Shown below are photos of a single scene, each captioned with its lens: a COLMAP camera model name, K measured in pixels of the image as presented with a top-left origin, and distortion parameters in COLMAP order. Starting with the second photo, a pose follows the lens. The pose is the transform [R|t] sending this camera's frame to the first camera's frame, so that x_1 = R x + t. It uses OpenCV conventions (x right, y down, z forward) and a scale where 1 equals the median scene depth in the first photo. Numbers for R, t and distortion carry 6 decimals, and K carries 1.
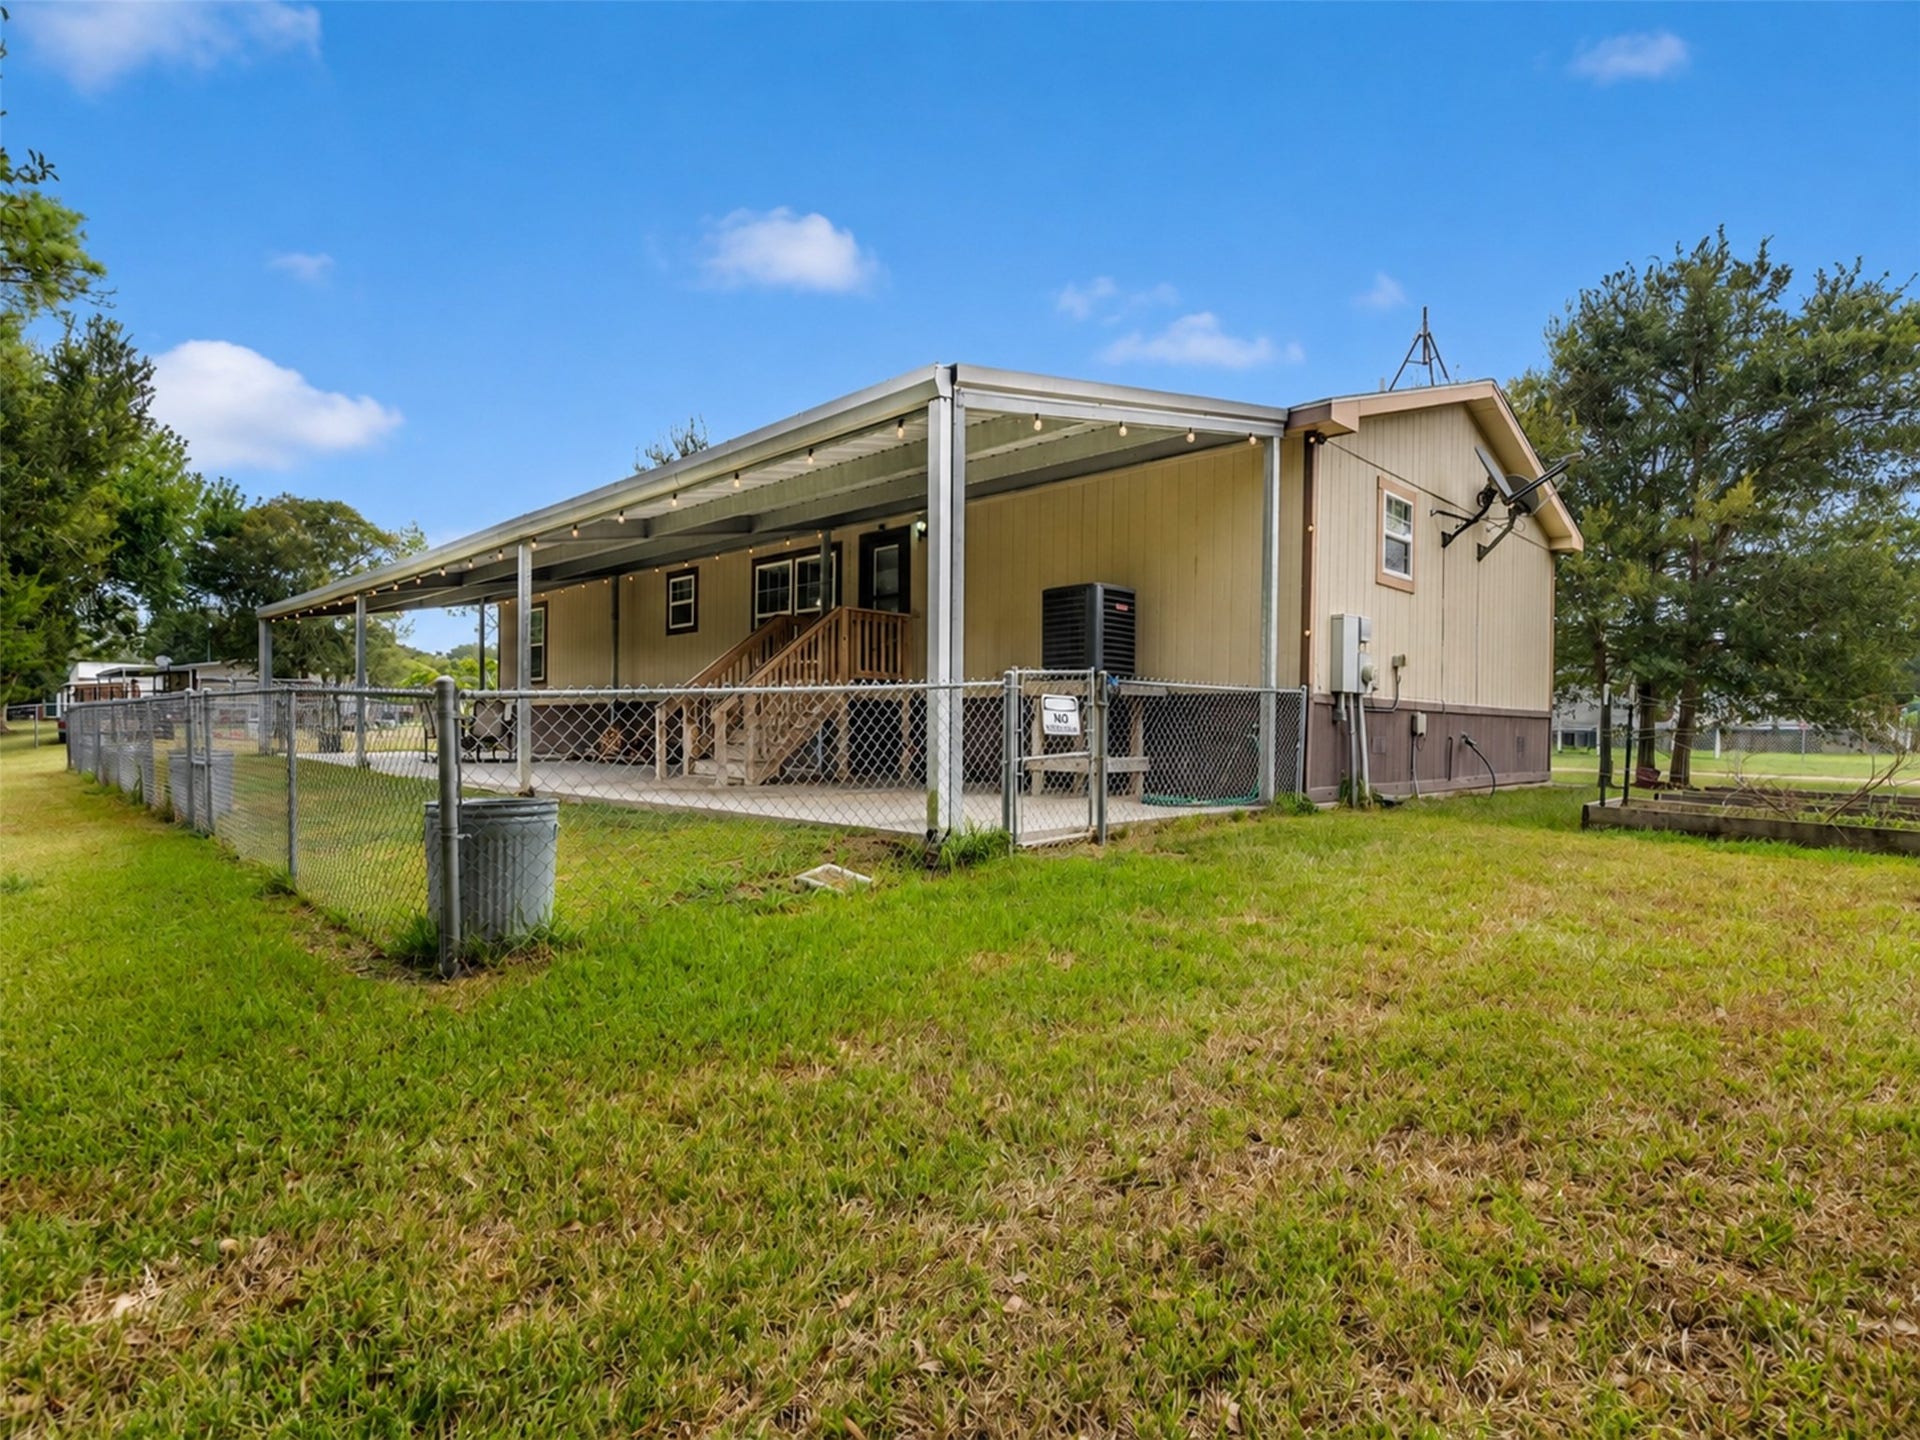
lens RADIAL K [[991.6, 0, 958.7], [0, 991.6, 735.4], [0, 0, 1]] dist [-0.000826, 0.001054]
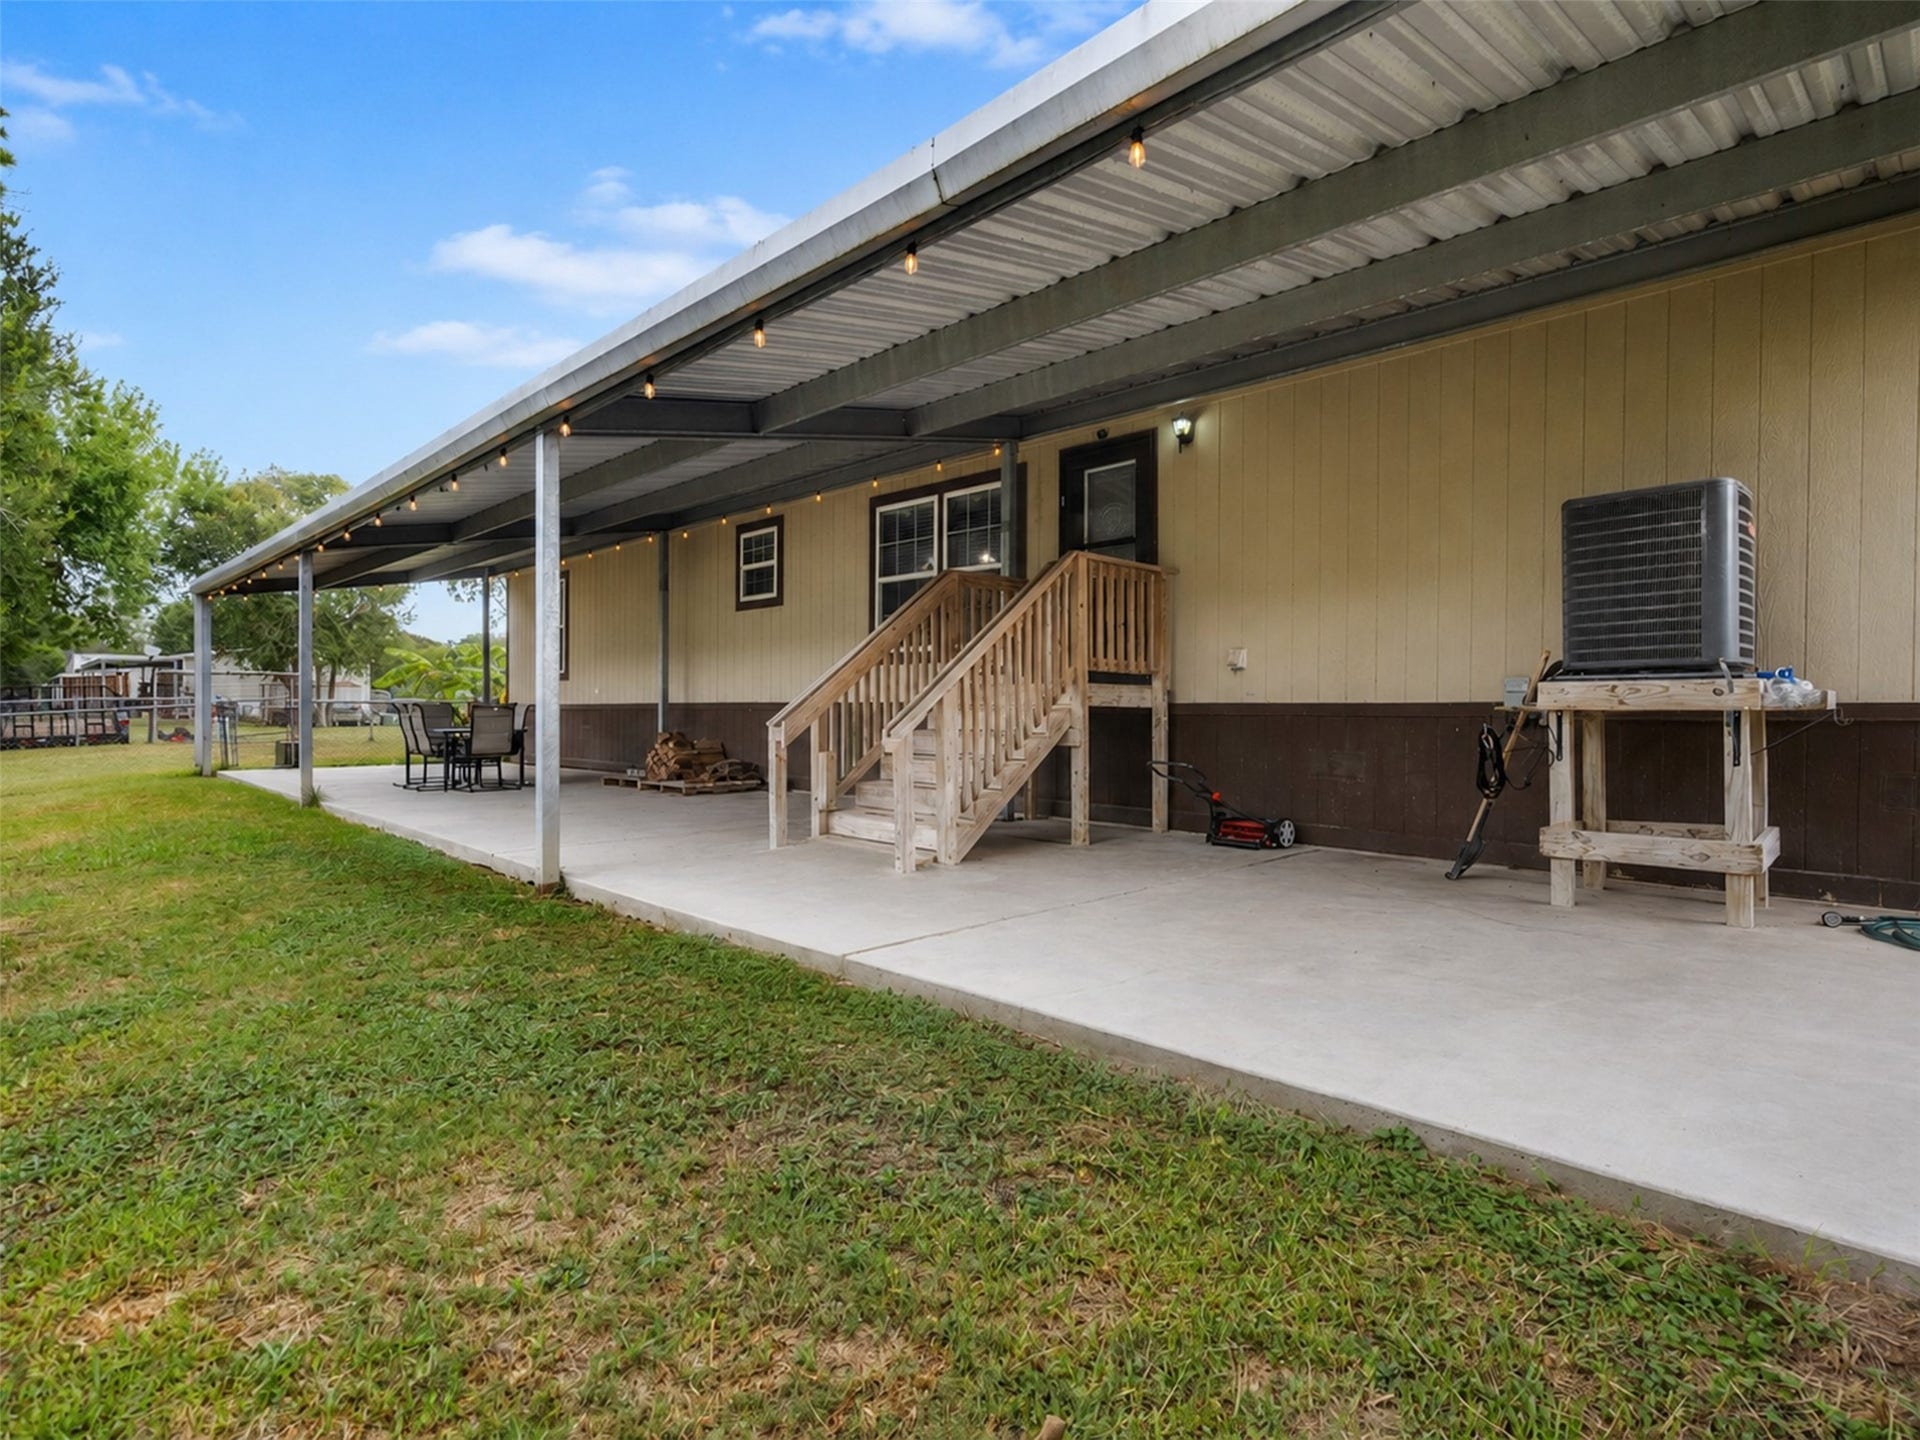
lens RADIAL K [[991.6, 0, 954.3], [0, 991.6, 705.0], [0, 0, 1]] dist [-0.000826, 0.001054]
pose [[0.999911, -0.006715, -0.011523, -0.130831], [0.006544, 0.999868, -0.014838, -0.021624], [0.011621, 0.014761, 0.999824, 0.286281]]
